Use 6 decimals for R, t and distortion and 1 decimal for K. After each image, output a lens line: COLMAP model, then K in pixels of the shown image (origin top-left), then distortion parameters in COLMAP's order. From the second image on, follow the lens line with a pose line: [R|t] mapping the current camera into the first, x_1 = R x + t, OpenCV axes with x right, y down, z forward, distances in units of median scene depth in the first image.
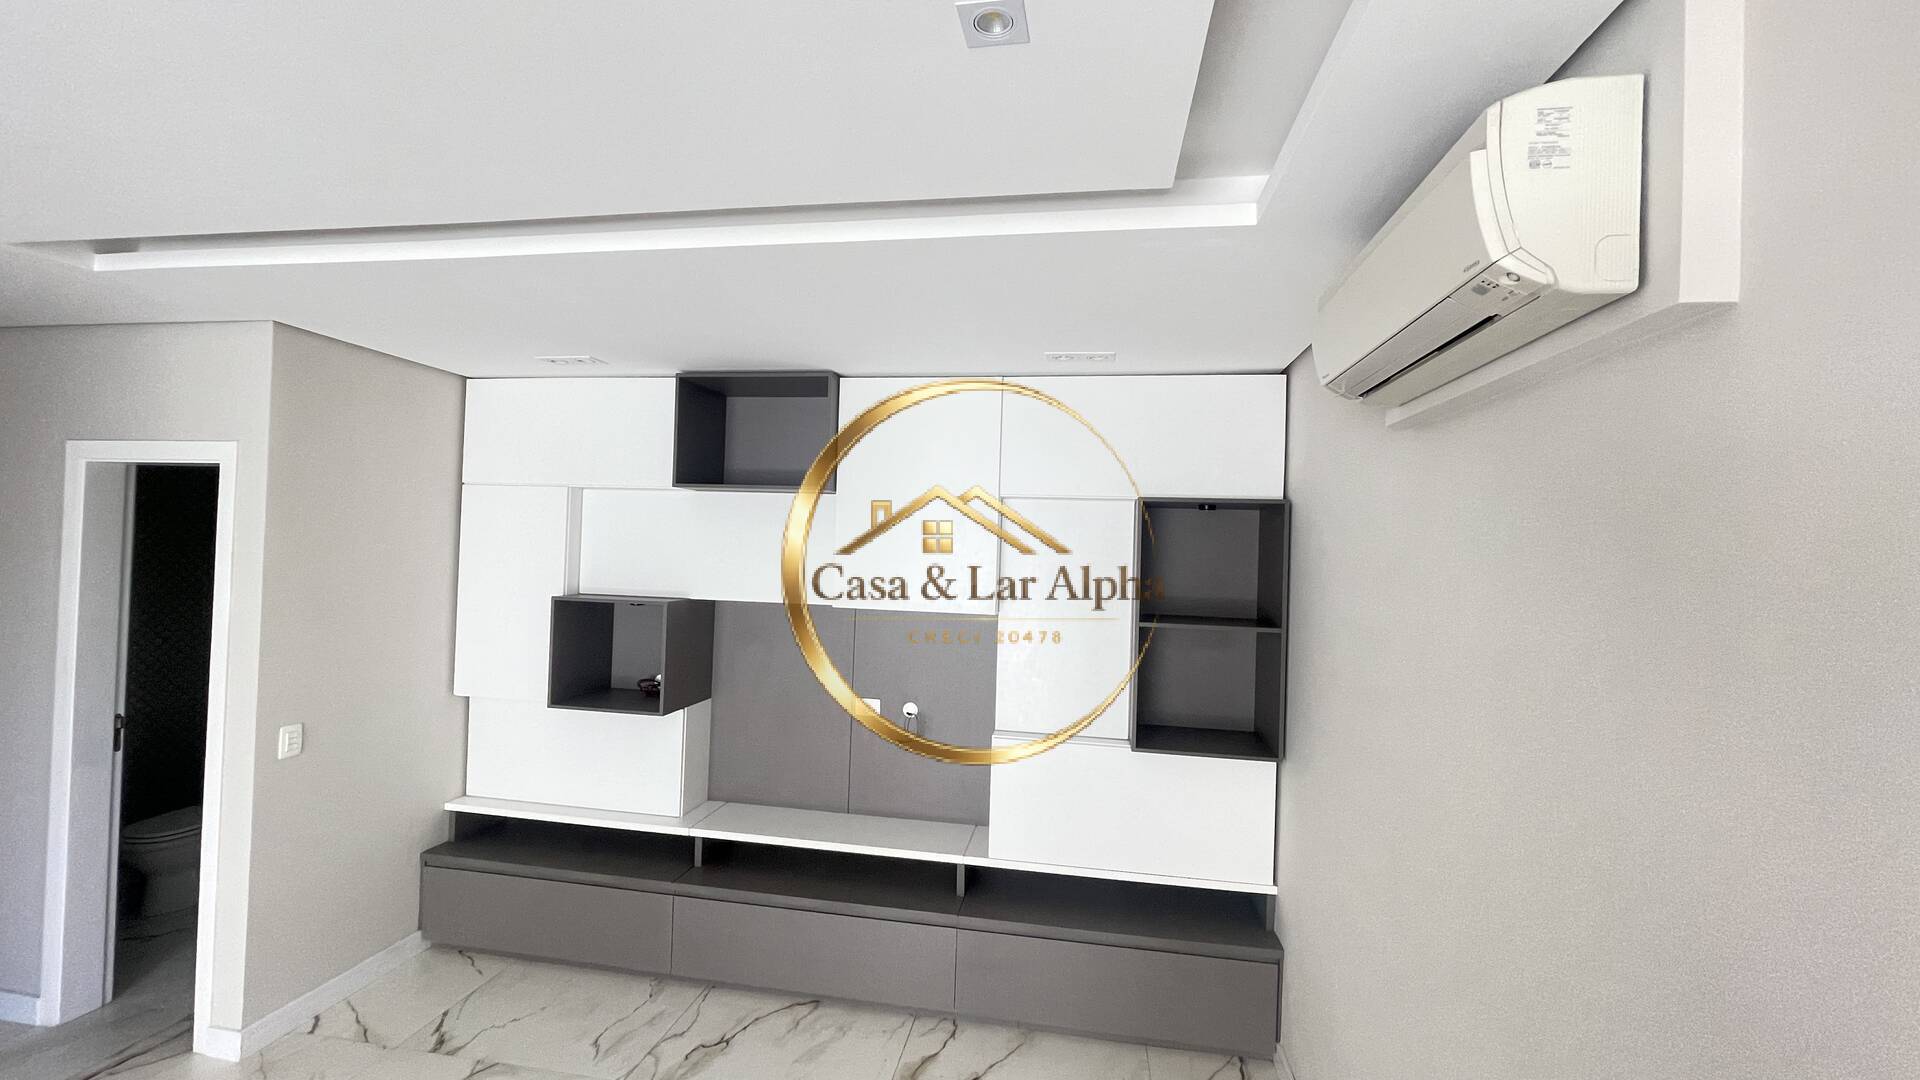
lens RADIAL K [[777.3, 0, 956.1], [0, 777.3, 538.8], [0, 0, 1]] dist [0.000602, 0.000201]
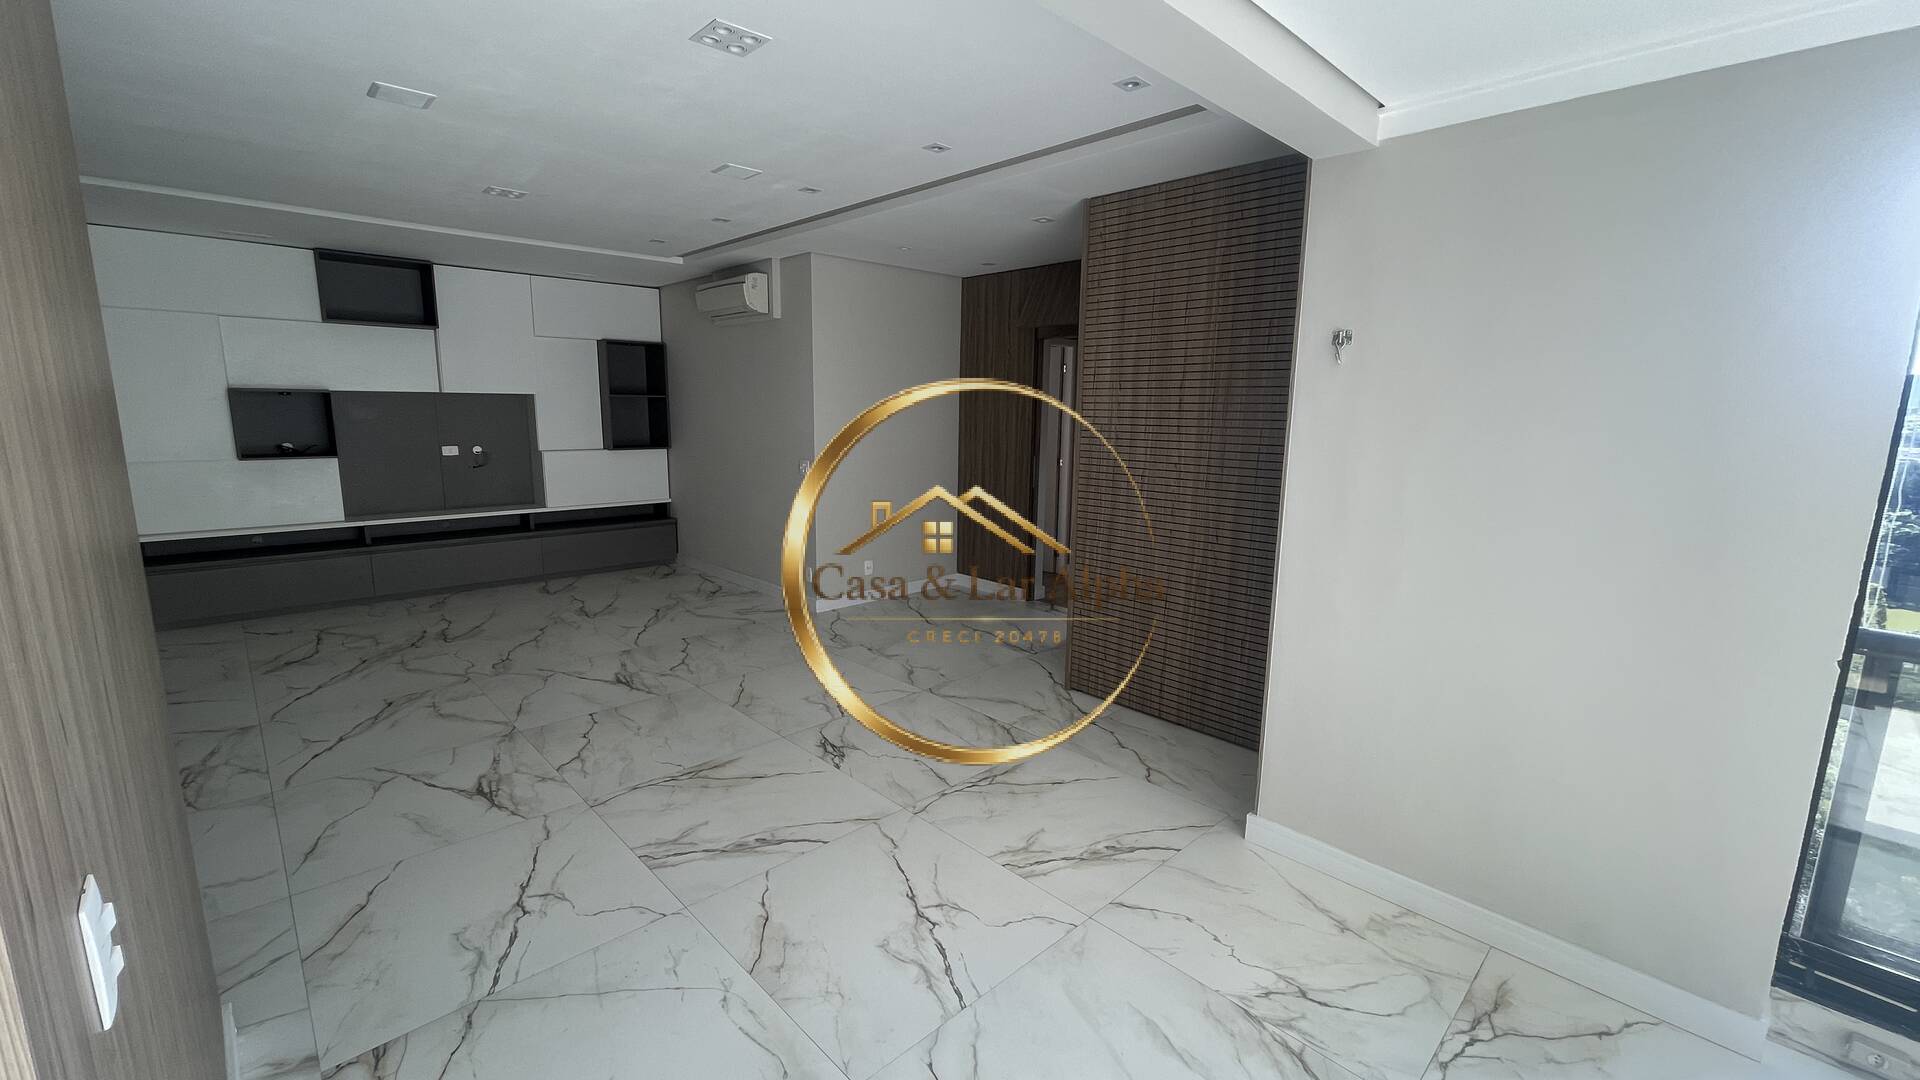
lens RADIAL K [[777.3, 0, 956.1], [0, 777.3, 538.8], [0, 0, 1]] dist [0.000602, 0.000201]
pose [[0.593805, -0.161318, 0.788271, -0.973328], [-0.008757, 0.978341, 0.206813, 0.035903], [-0.804561, -0.129710, 0.579531, -1.150426]]
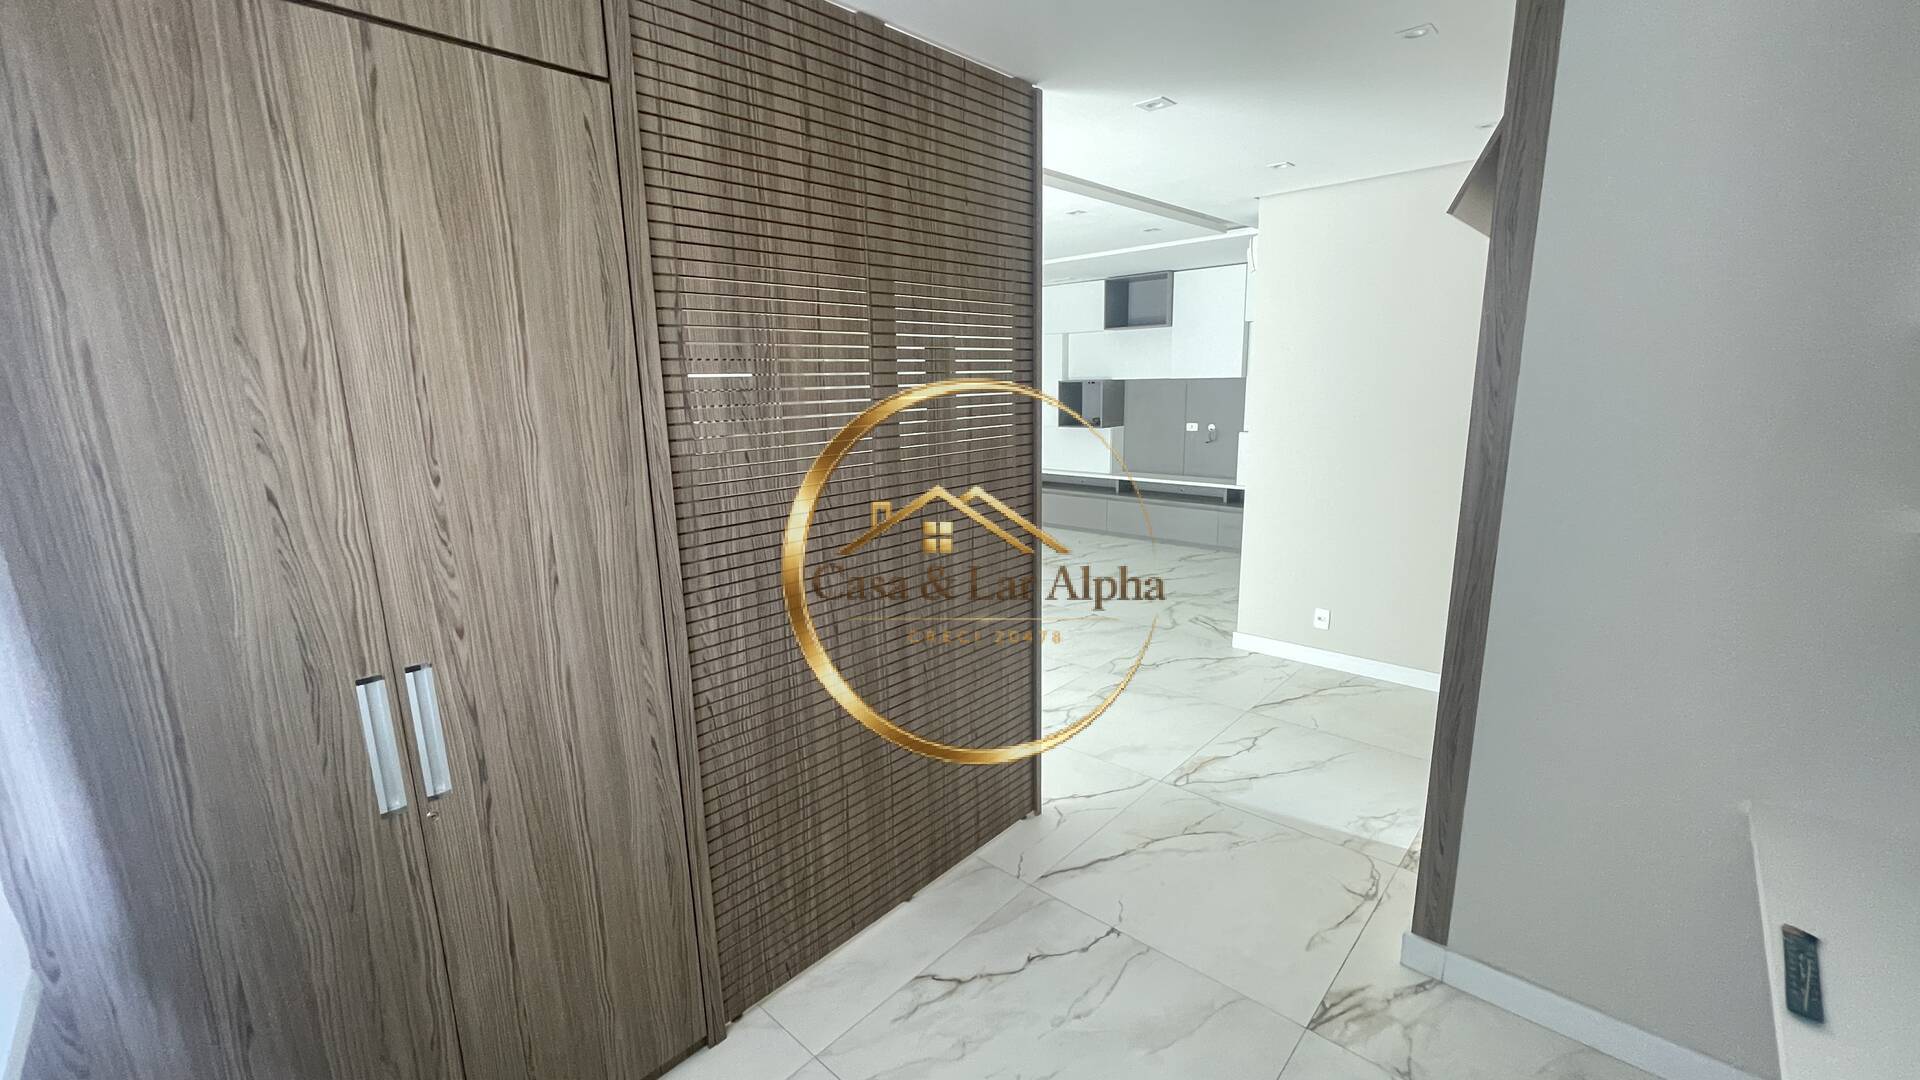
lens RADIAL K [[777.3, 0, 956.1], [0, 777.3, 538.8], [0, 0, 1]] dist [0.000602, 0.000201]
pose [[0.838230, 0.066501, -0.541247, 0.584675], [0.052810, 0.977972, 0.201947, 0.055657], [0.542754, -0.197861, 0.816253, -1.310310]]
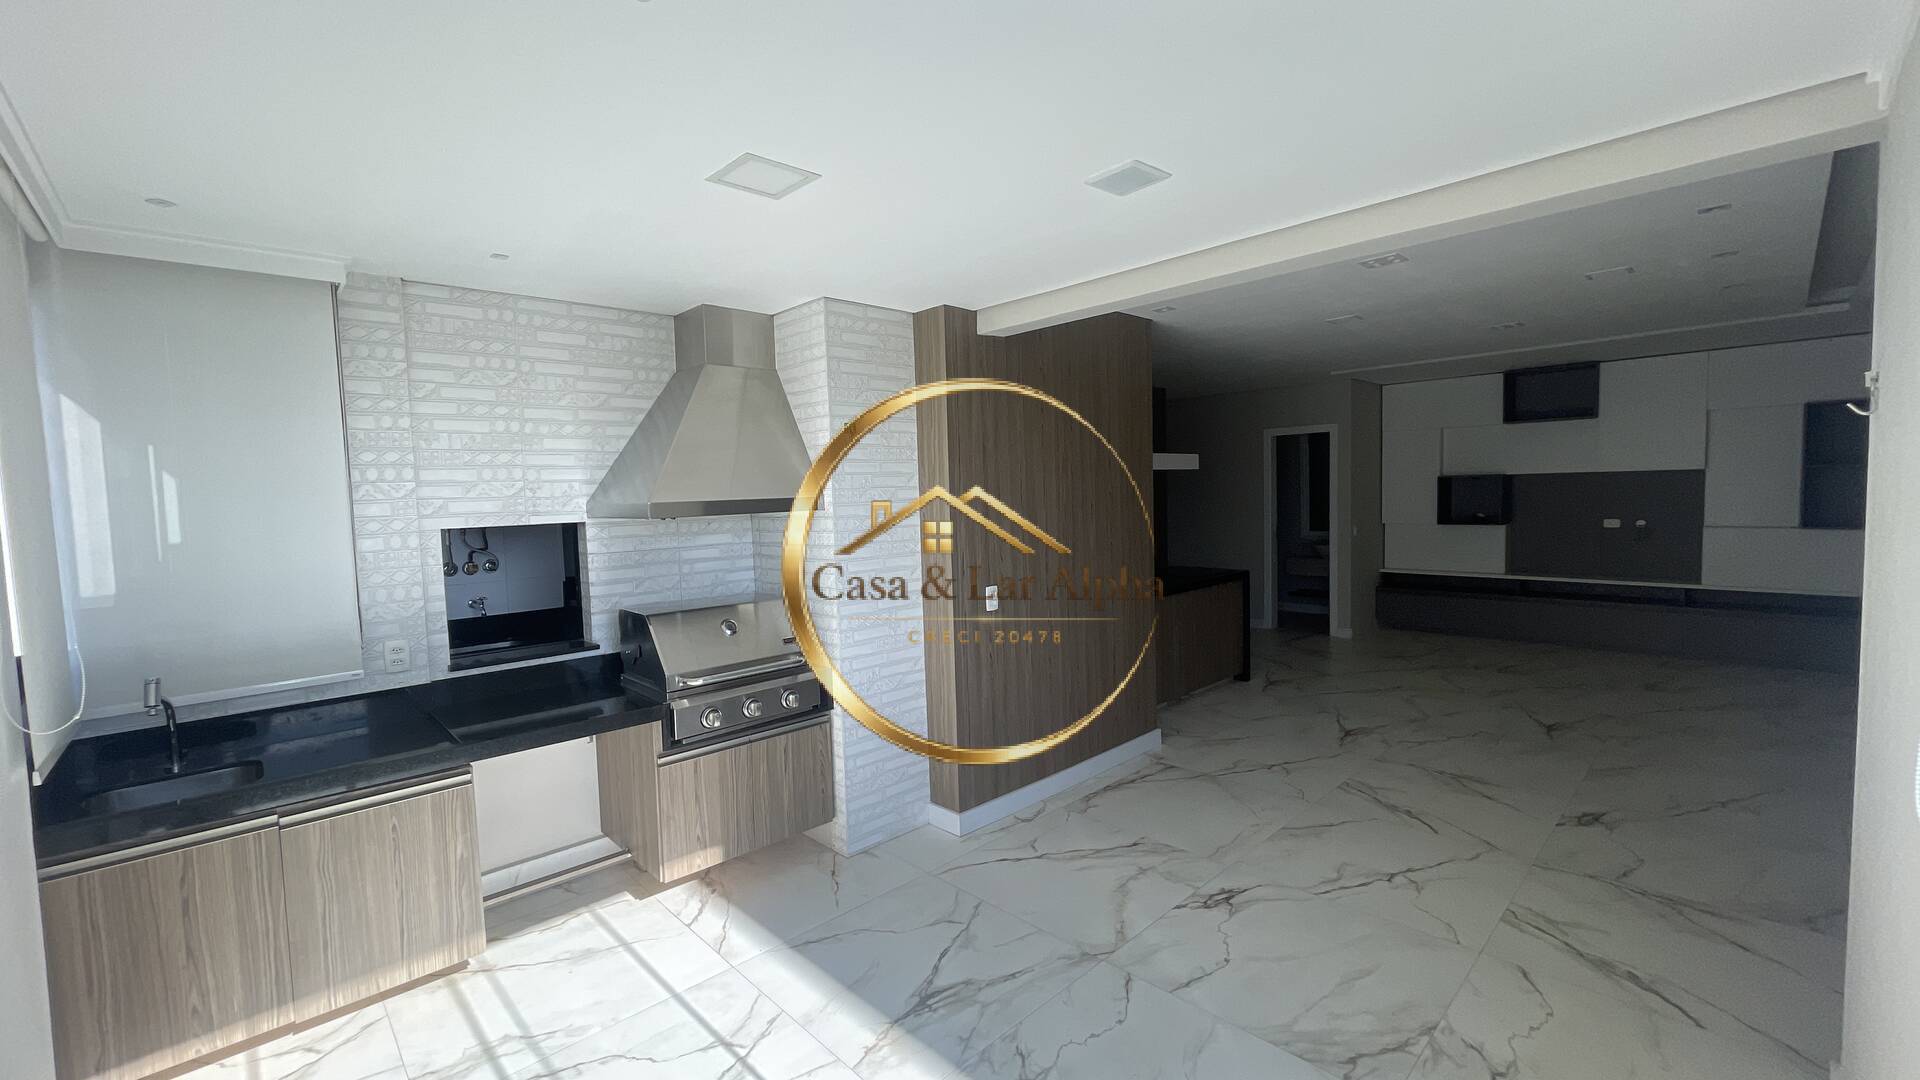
lens RADIAL K [[781.1, 0, 960.0], [0, 781.1, 540.0], [0, 0, 1]] dist [0.001366, 0.000409]
pose [[0.806624, -0.016842, -0.590824, -0.308805], [0.063625, 0.996260, 0.058465, 0.038640], [0.587630, -0.084750, 0.804679, -1.805544]]
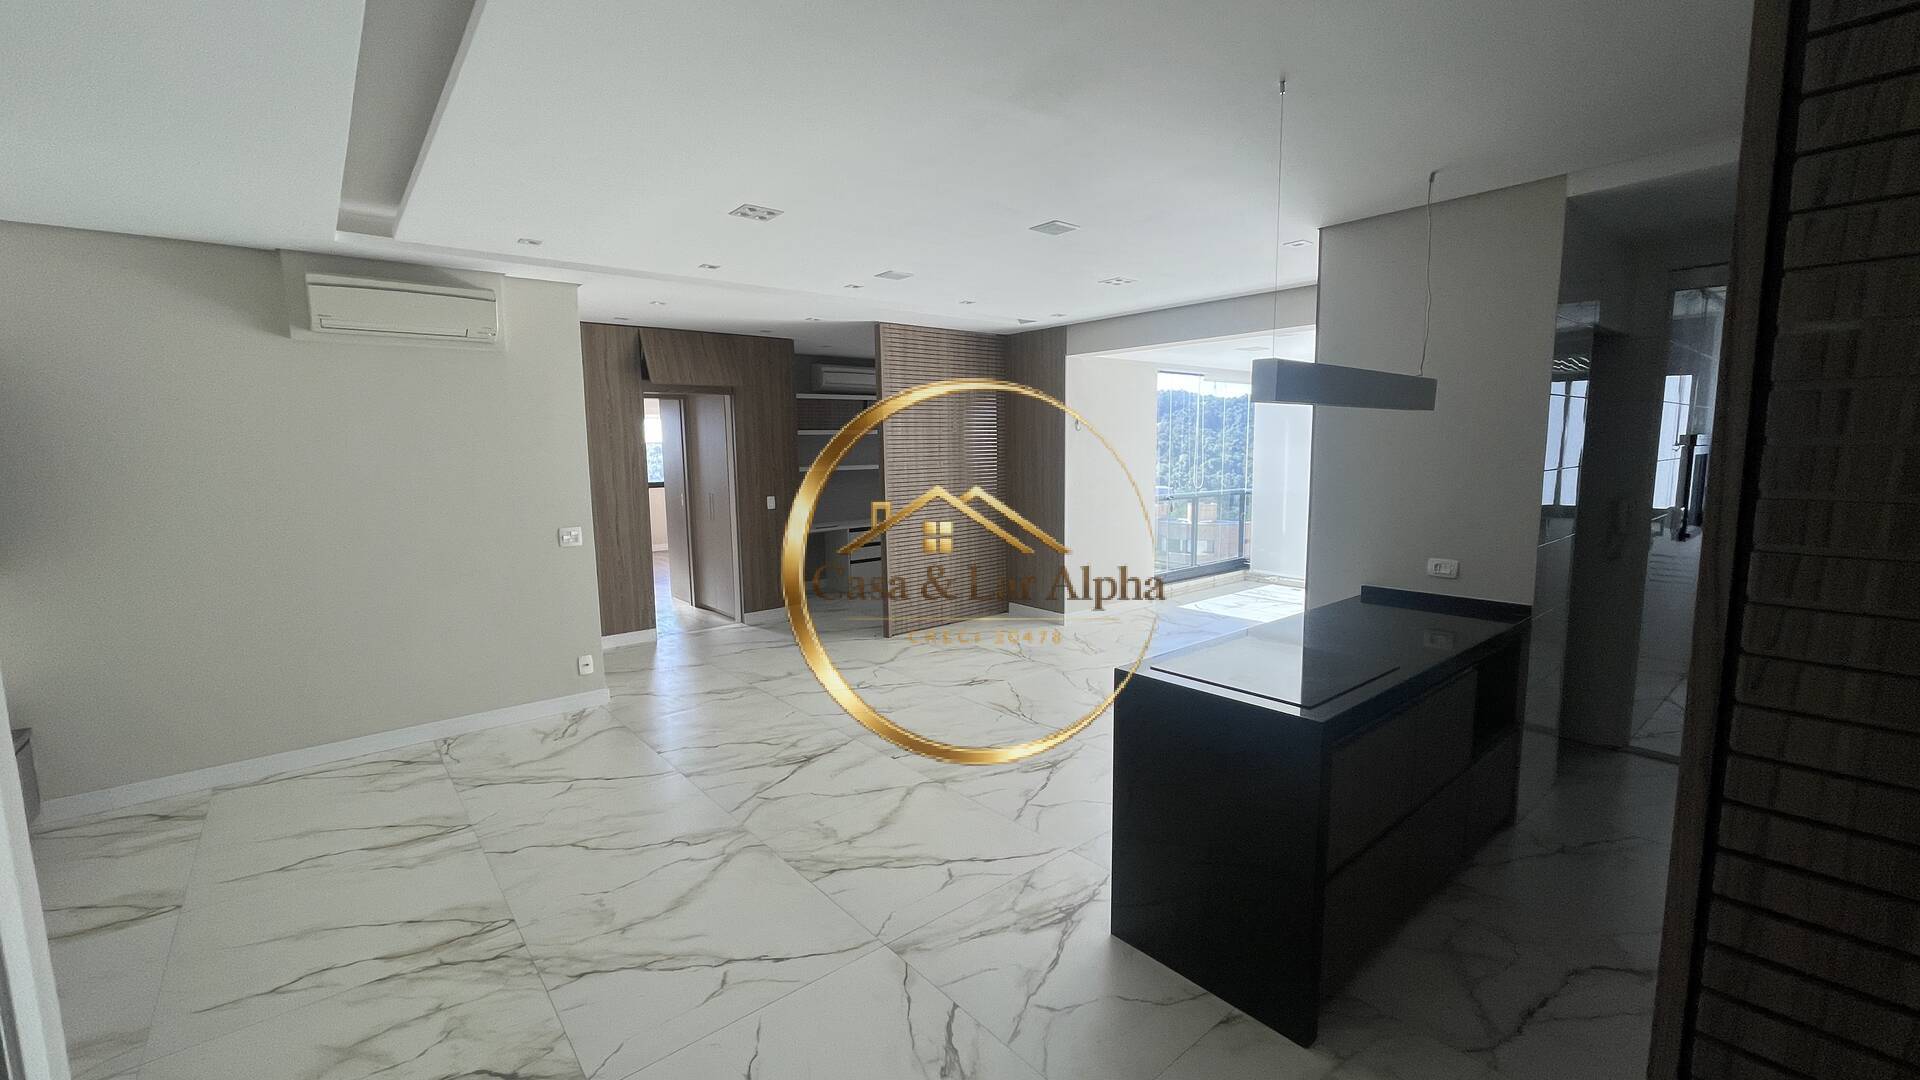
lens RADIAL K [[766.3, 0, 961.0], [0, 766.3, 534.2], [0, 0, 1]] dist [-0.000567, 0.000249]
pose [[-0.766646, -0.095418, 0.634941, -1.225957], [-0.020999, 0.992093, 0.123735, 0.050263], [-0.641727, 0.081528, -0.762588, 0.828183]]
